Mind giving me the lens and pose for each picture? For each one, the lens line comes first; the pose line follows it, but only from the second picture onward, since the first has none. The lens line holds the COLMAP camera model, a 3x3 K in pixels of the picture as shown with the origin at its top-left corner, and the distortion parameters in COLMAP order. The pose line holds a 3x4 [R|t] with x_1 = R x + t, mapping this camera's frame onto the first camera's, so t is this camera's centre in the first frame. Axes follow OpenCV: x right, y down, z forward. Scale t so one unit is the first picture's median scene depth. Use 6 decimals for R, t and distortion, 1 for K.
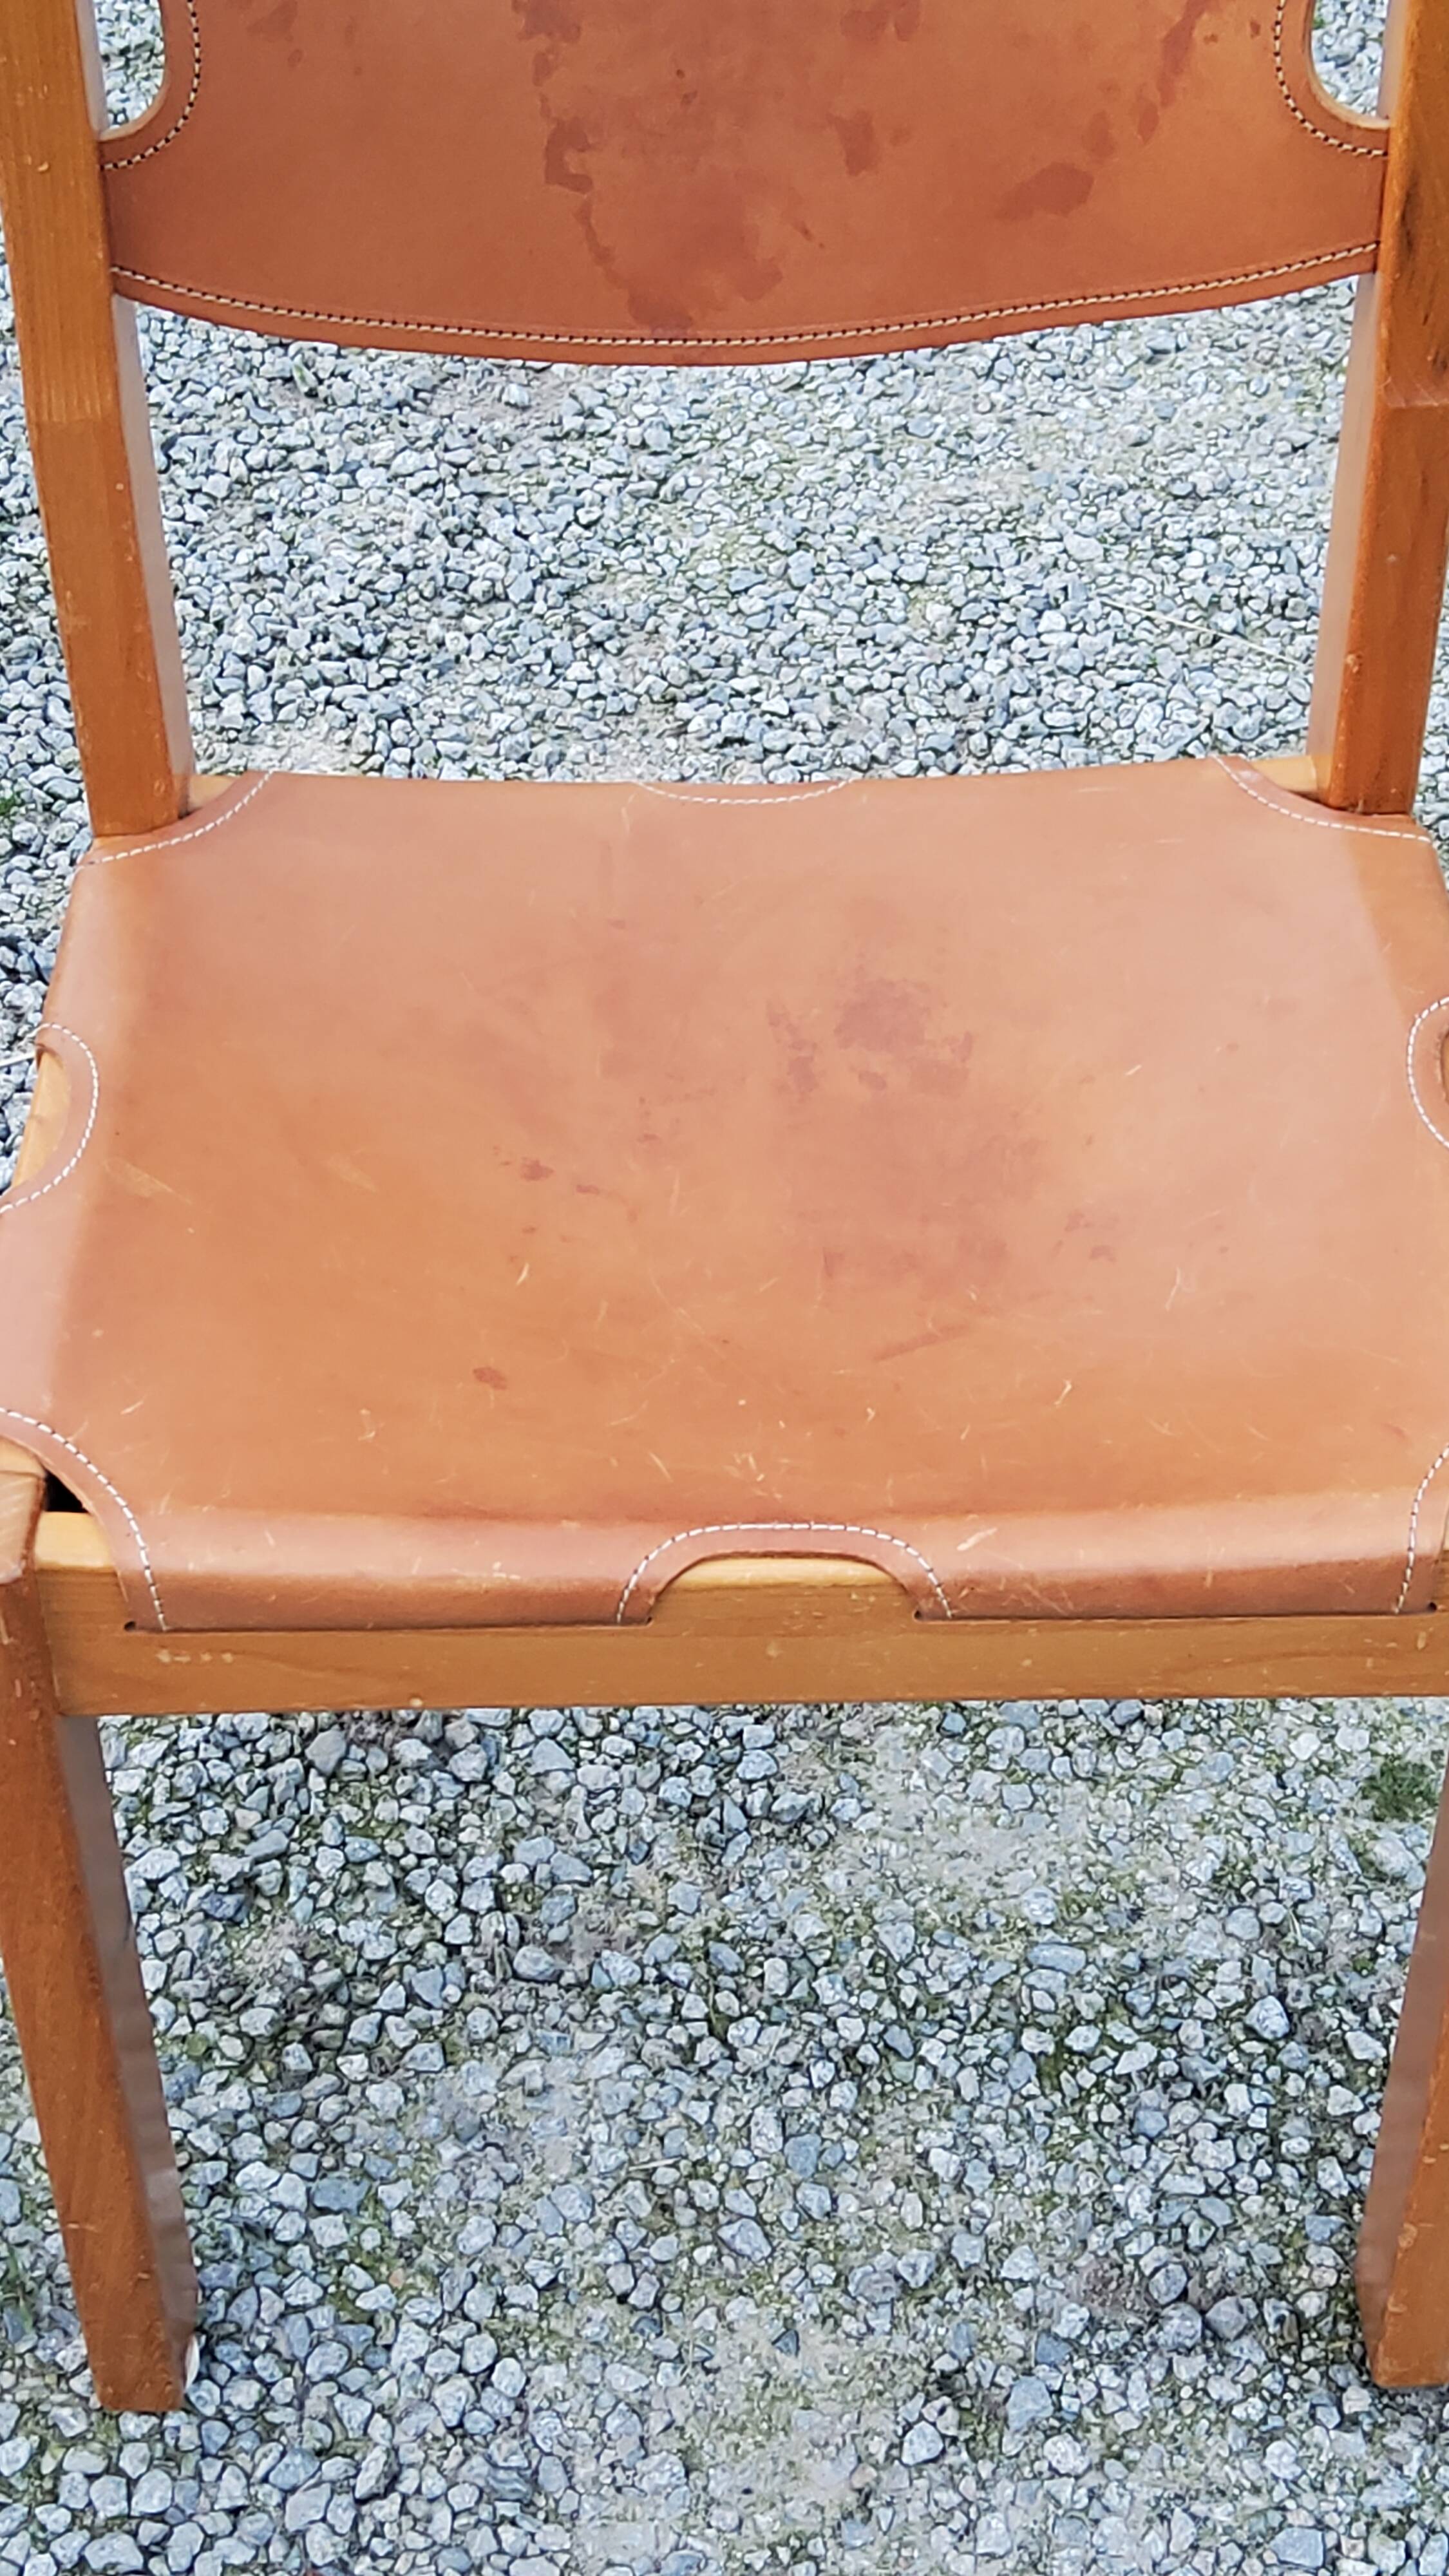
lens RADIAL K [[3845.1, 0, 753.8], [0, 3845.1, 1293.4], [0, 0, 1]] dist [0.111465, 0.000000]
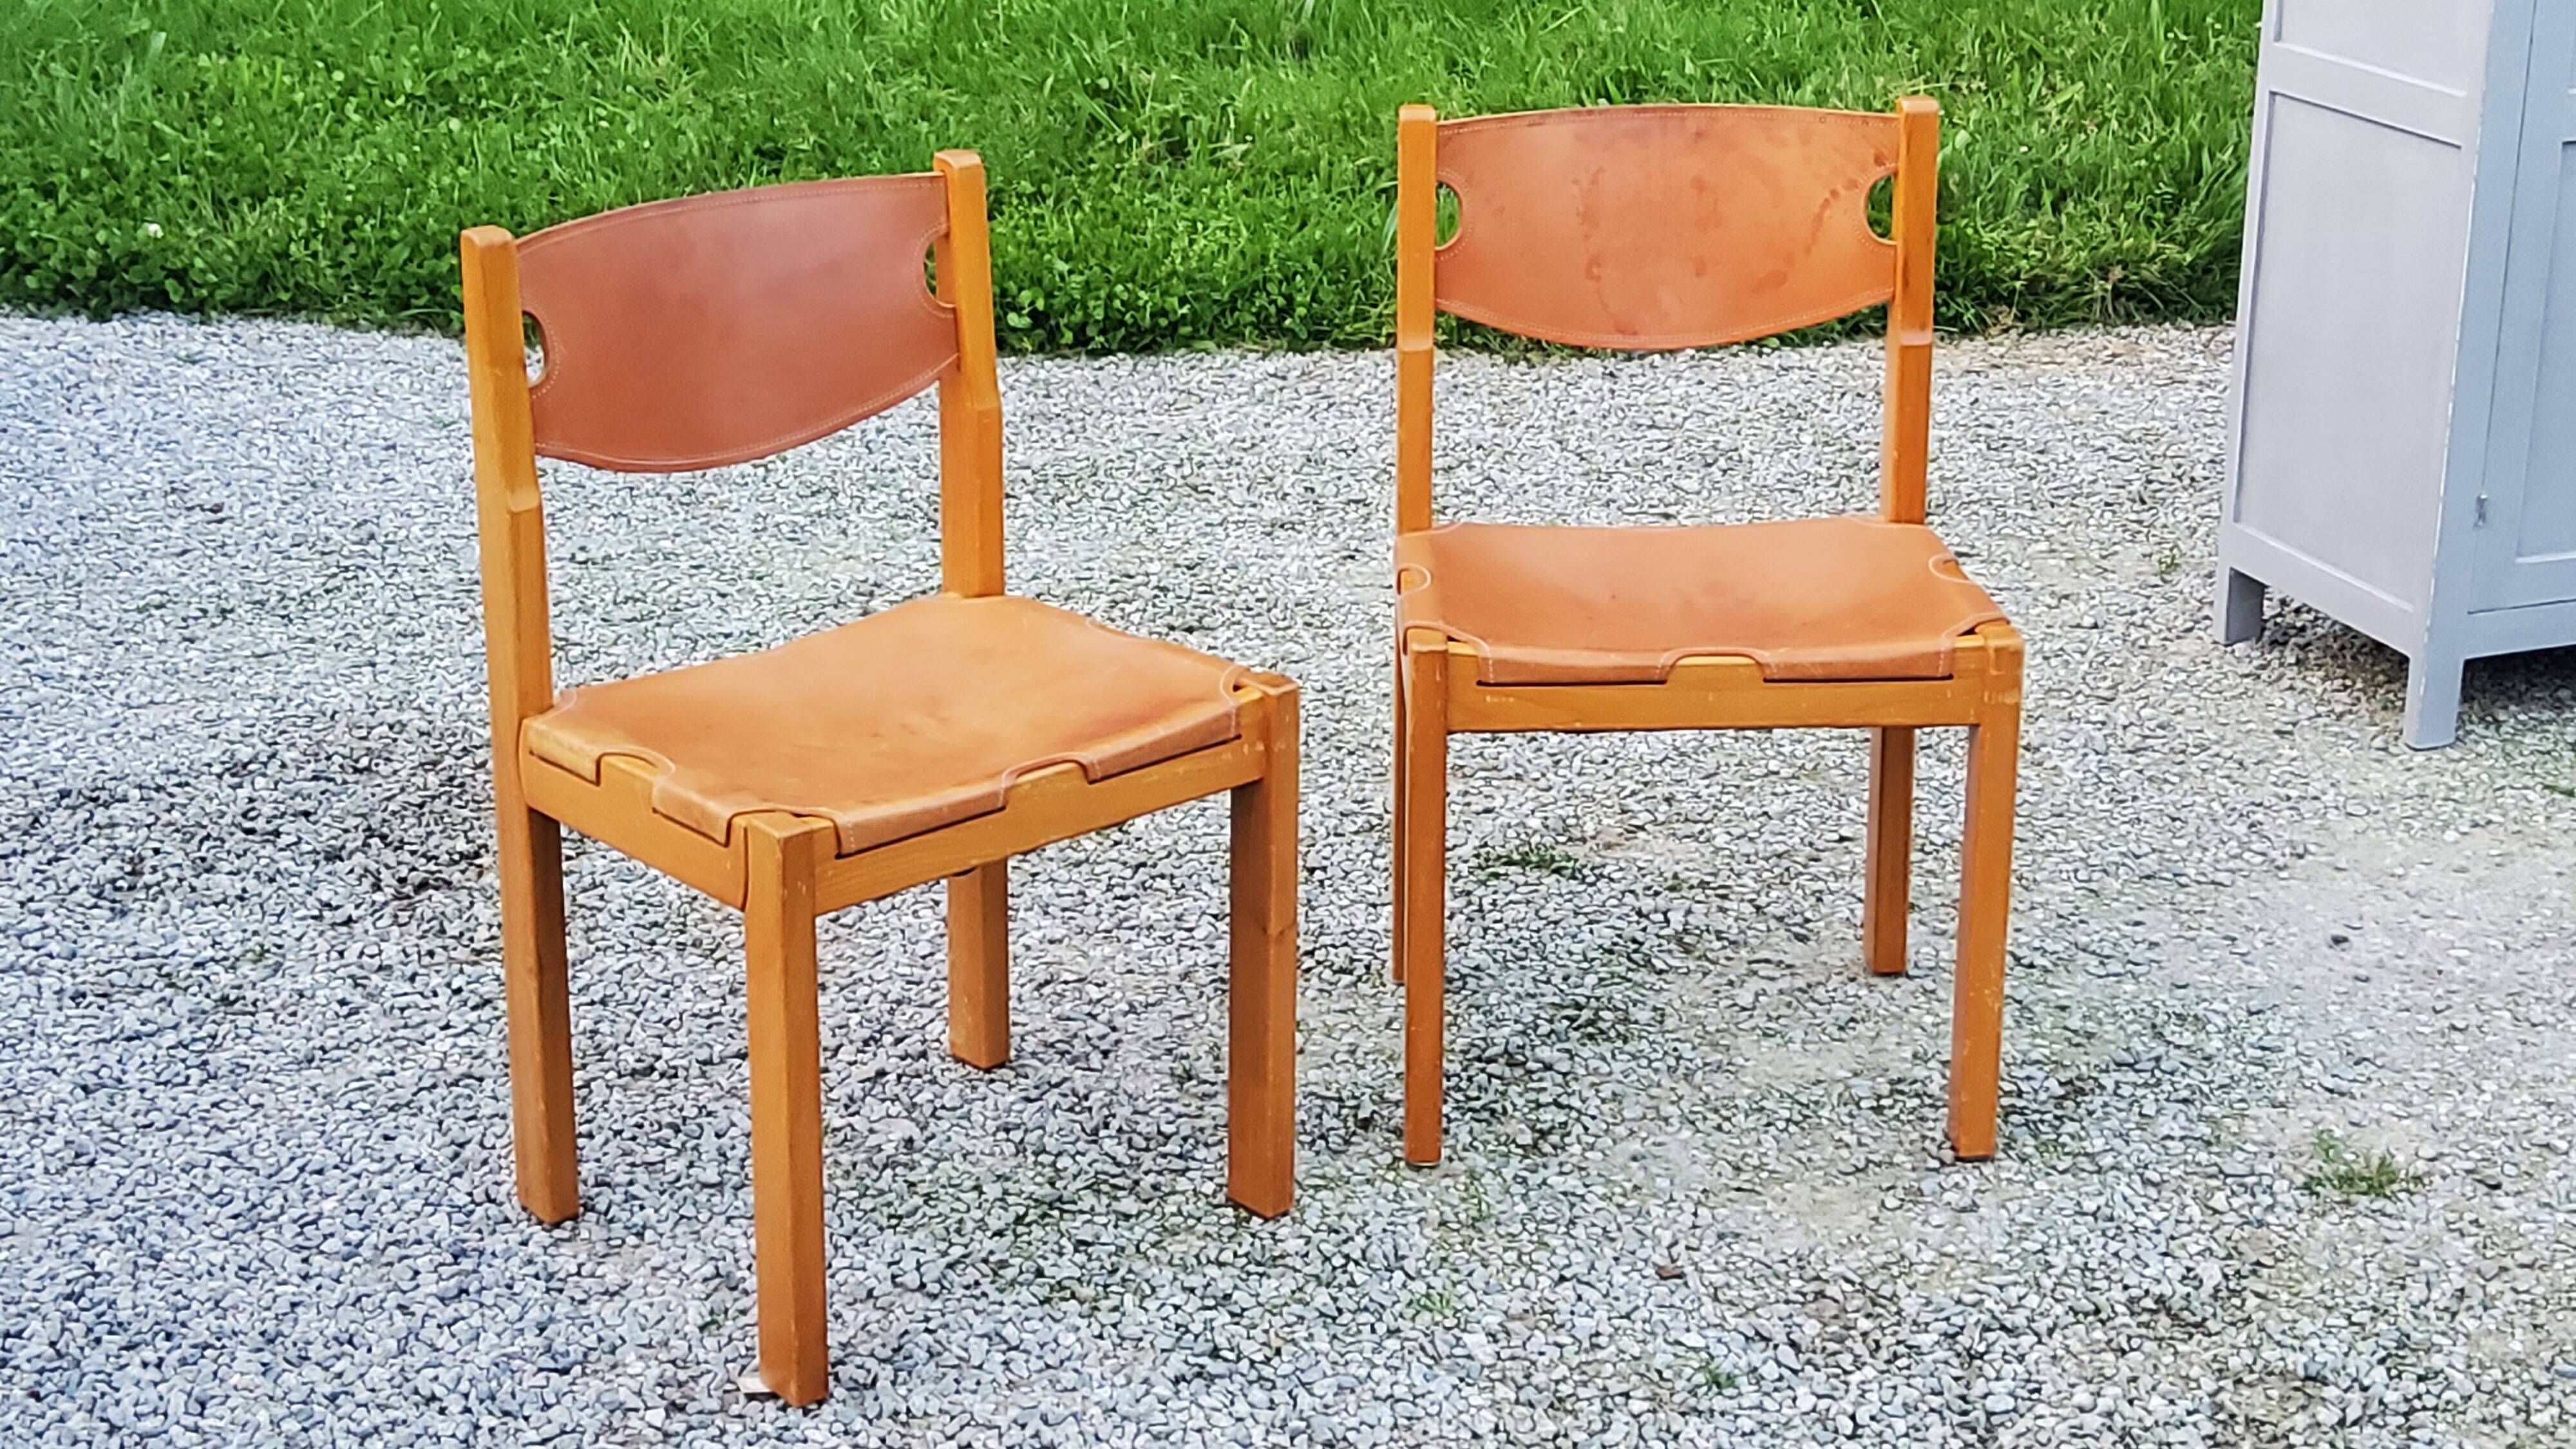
lens RADIAL K [[3845.1, 0, 1271.3], [0, 3845.1, 723.7], [0, 0, 1]] dist [0.111465, 0.000000]
pose [[0.966910, -0.095320, 0.236643, -0.749014], [0.186210, 0.897742, -0.399232, 0.809006], [-0.174389, 0.430086, 0.885785, -0.968636]]
